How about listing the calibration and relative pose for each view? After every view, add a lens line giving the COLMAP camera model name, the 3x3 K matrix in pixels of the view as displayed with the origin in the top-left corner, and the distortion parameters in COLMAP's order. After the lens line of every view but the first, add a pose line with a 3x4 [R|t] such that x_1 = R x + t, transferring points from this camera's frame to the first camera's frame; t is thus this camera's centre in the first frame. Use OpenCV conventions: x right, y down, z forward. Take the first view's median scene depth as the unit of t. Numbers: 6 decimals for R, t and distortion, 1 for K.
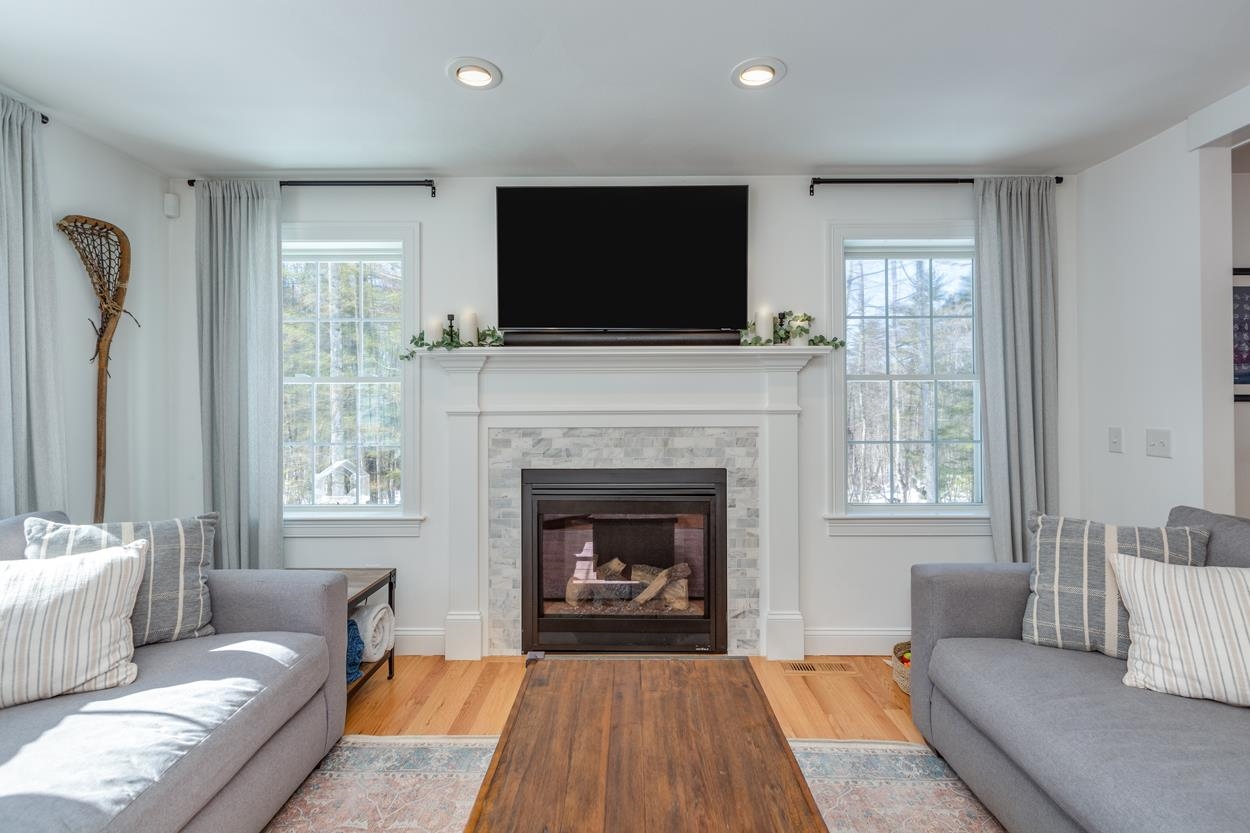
lens RADIAL K [[558.3, 0, 624.7], [0, 558.3, 404.3], [0, 0, 1]] dist [0.003042, -0.002374]
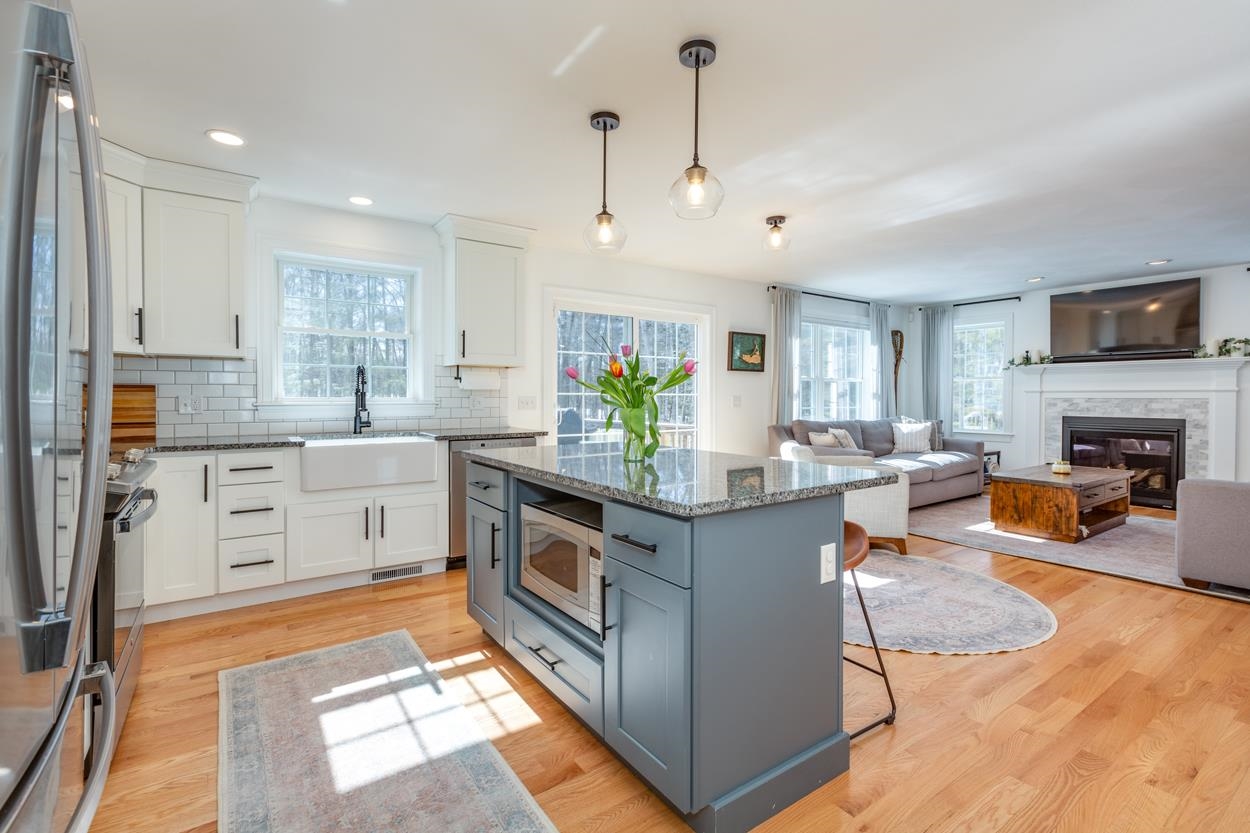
lens RADIAL K [[558.3, 0, 624.6], [0, 558.3, 402.3], [0, 0, 1]] dist [0.003042, -0.002374]
pose [[0.566366, 0.013775, -0.824039, 0.692319], [-0.000275, 0.999863, 0.016526, 0.022041], [0.824154, -0.009133, 0.566292, -1.788987]]
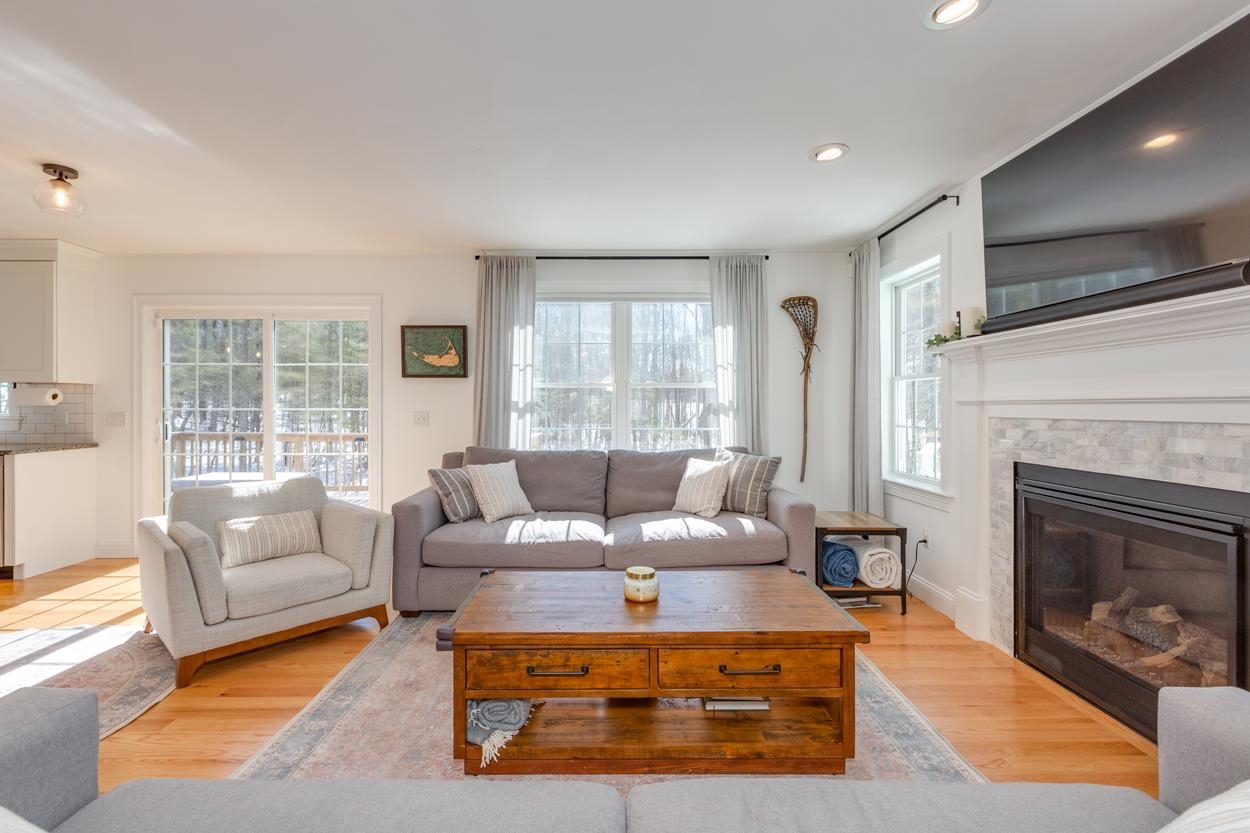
lens RADIAL K [[558.3, 0, 612.9], [0, 558.3, 411.8], [0, 0, 1]] dist [0.003042, -0.002374]
pose [[0.007488, 0.013045, -0.999887, 0.762494], [0.005100, 0.999901, 0.013084, 0.016287], [0.999959, -0.005198, 0.007421, 0.319016]]
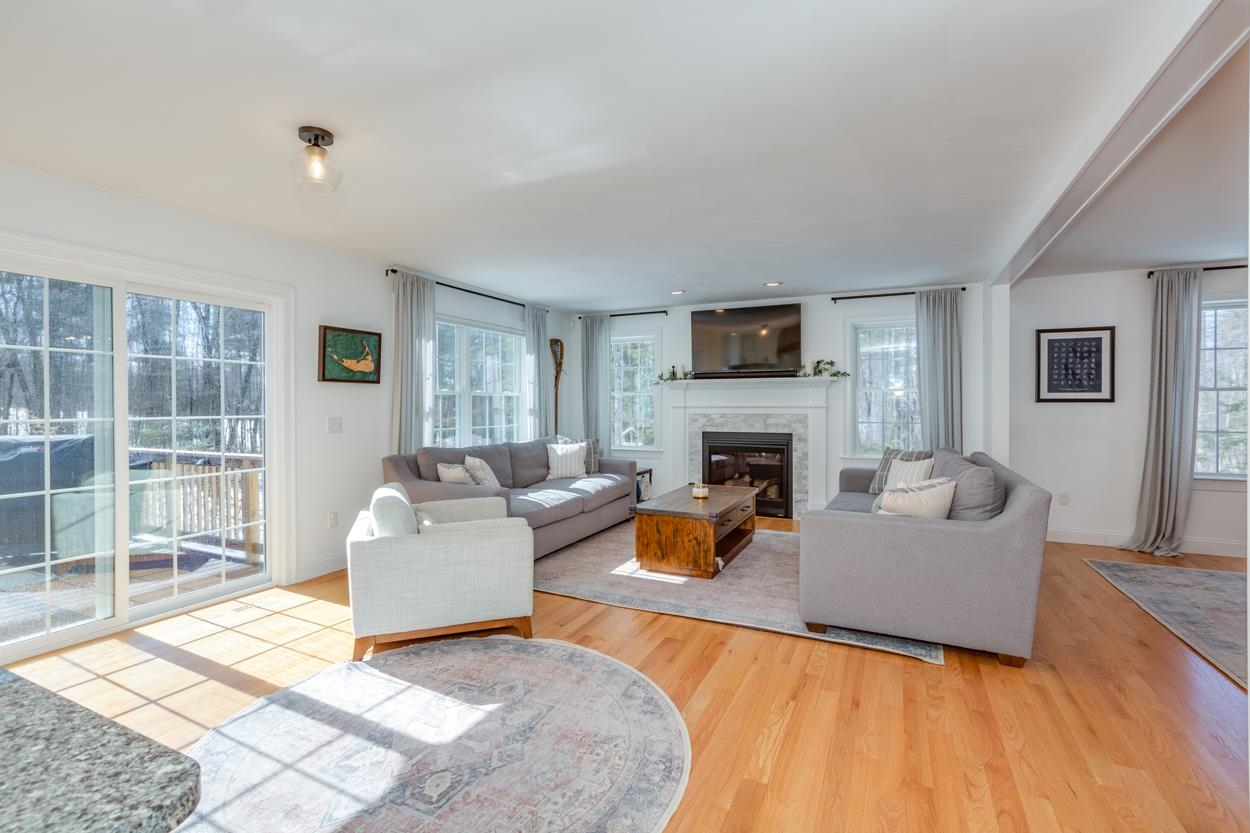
lens RADIAL K [[558.3, 0, 630.1], [0, 558.3, 408.4], [0, 0, 1]] dist [0.003042, -0.002374]
pose [[0.905013, 0.004791, -0.425356, 0.535915], [0.000857, 0.999914, 0.013086, -0.010592], [0.425383, -0.012207, 0.904931, -1.237784]]
